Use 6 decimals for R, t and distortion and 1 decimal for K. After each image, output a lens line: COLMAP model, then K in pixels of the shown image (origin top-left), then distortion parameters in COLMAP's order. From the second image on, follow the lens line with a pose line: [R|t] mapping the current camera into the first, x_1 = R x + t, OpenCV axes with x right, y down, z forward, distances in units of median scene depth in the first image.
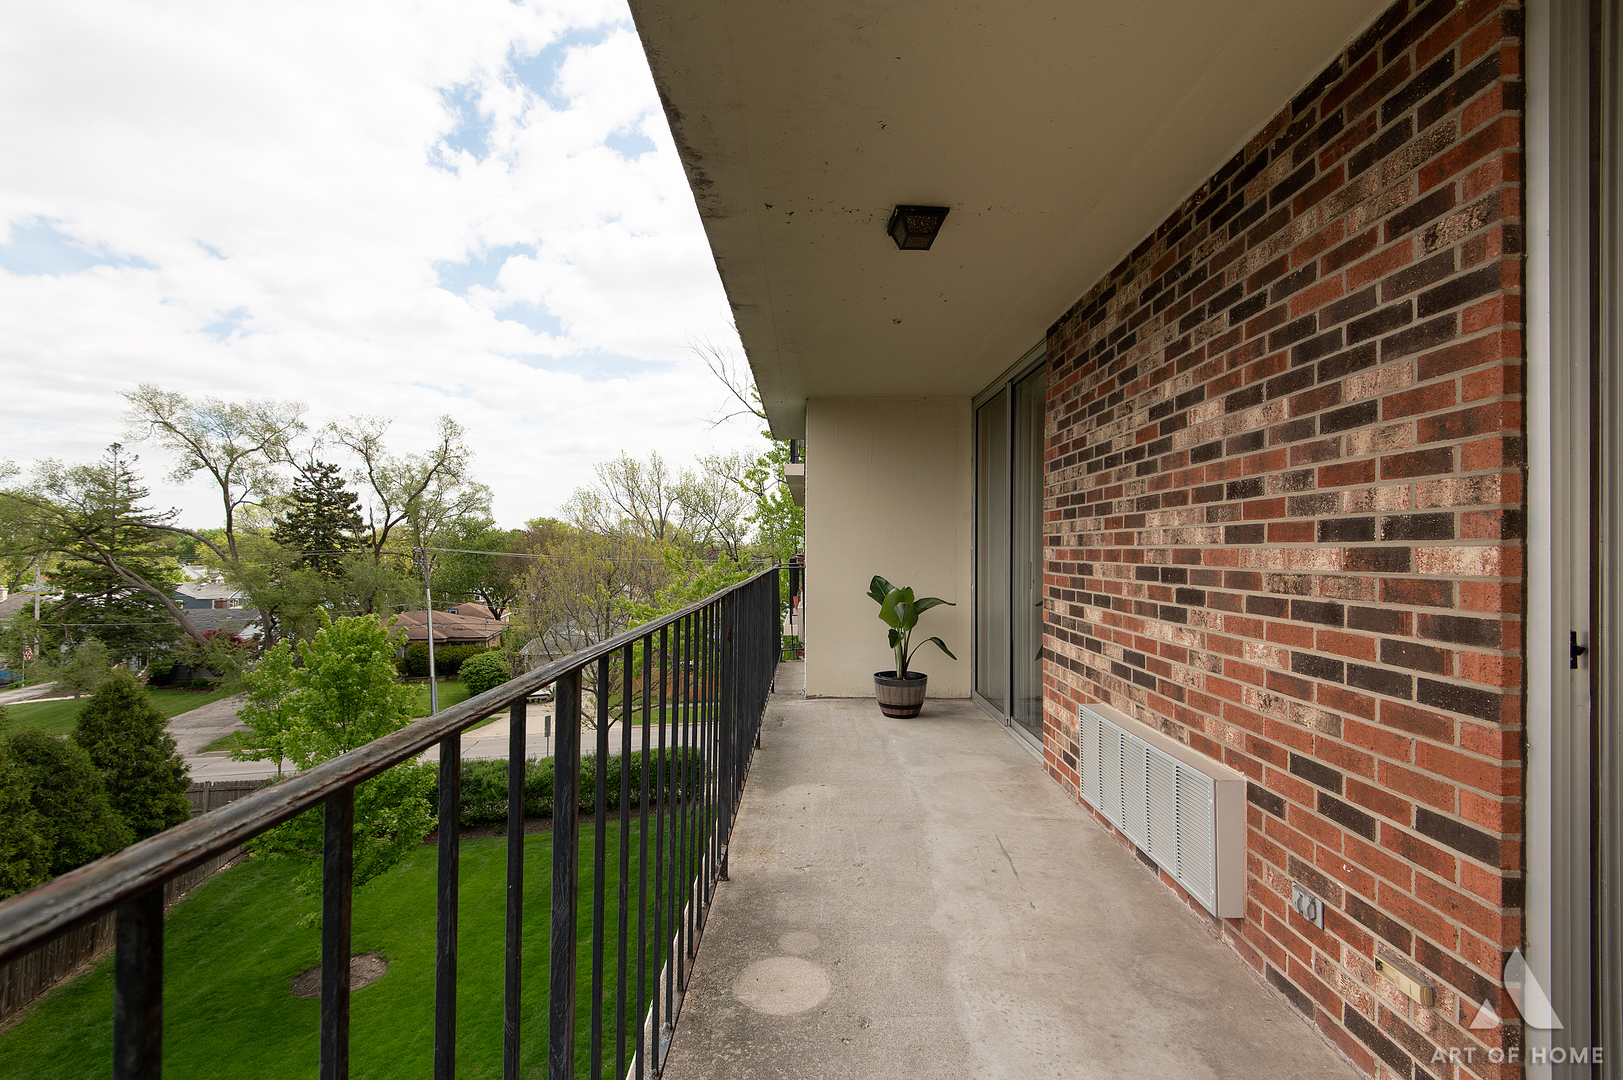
lens RADIAL K [[733.5, 0, 802.8], [0, 733.5, 542.8], [0, 0, 1]] dist [0.022210, -0.017917]
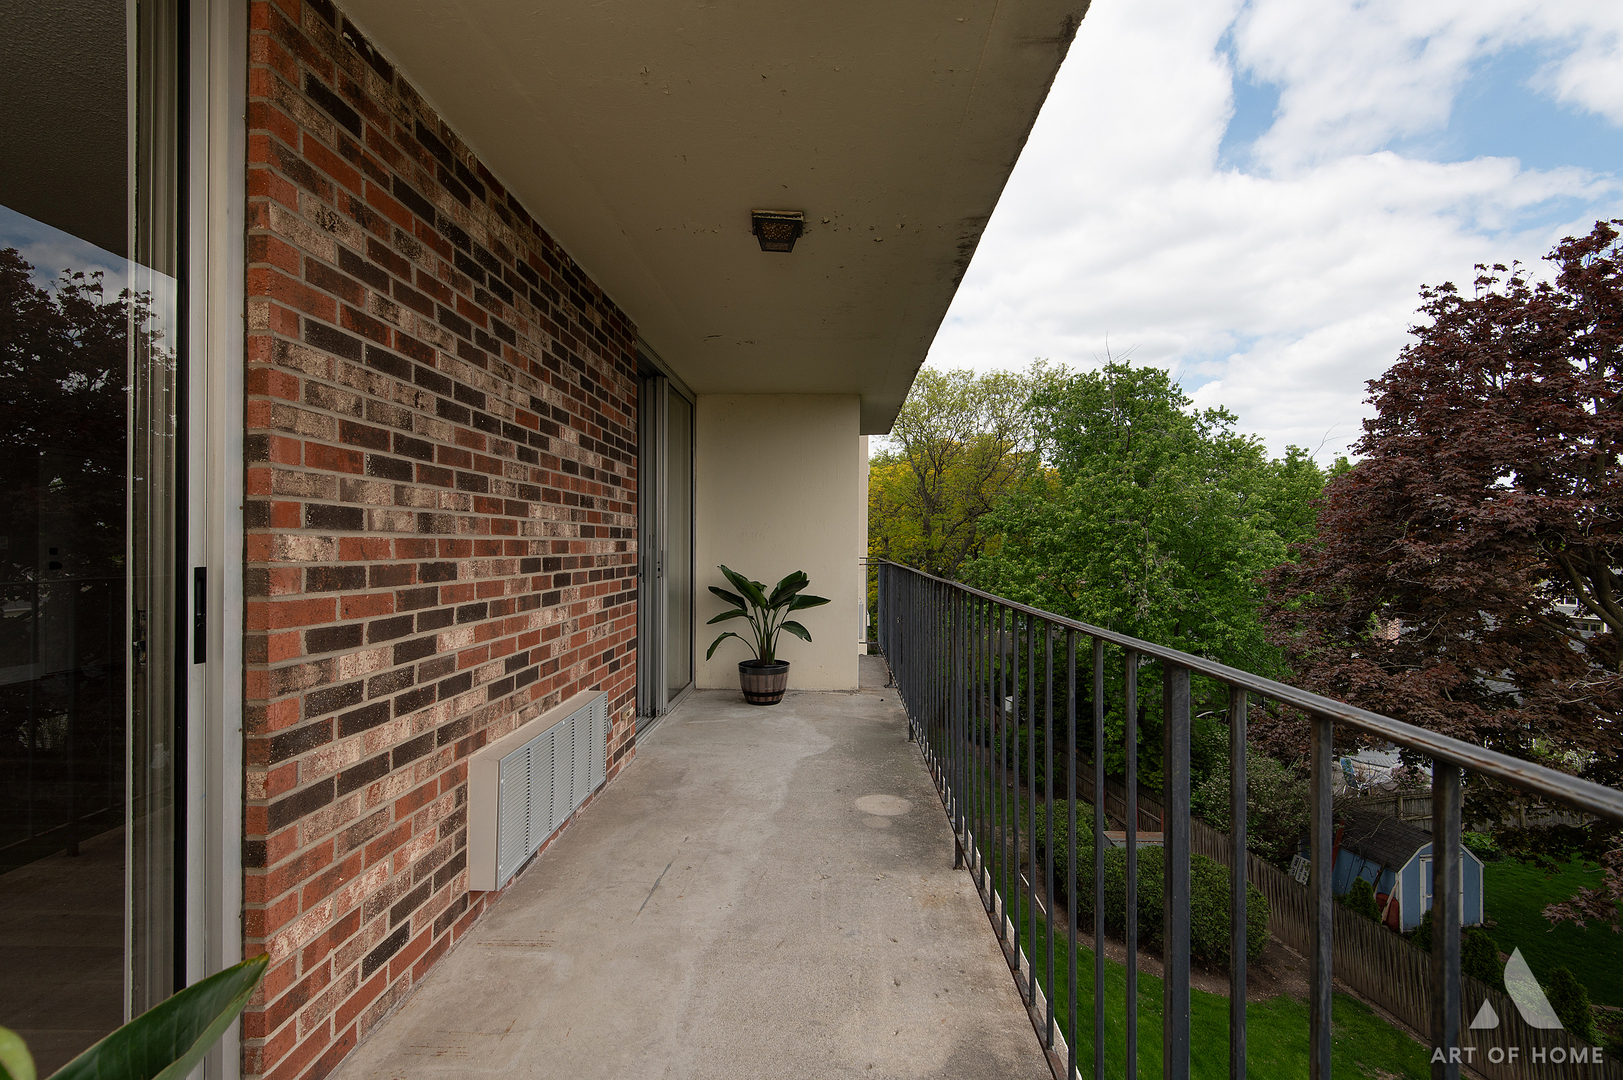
lens RADIAL K [[733.5, 0, 802.8], [0, 733.5, 542.8], [0, 0, 1]] dist [0.022210, -0.017917]
pose [[-0.999270, -0.011794, 0.036329, 0.073585], [-0.012232, 0.999855, -0.011854, 0.018757], [-0.036183, -0.012289, -0.999270, 1.939498]]
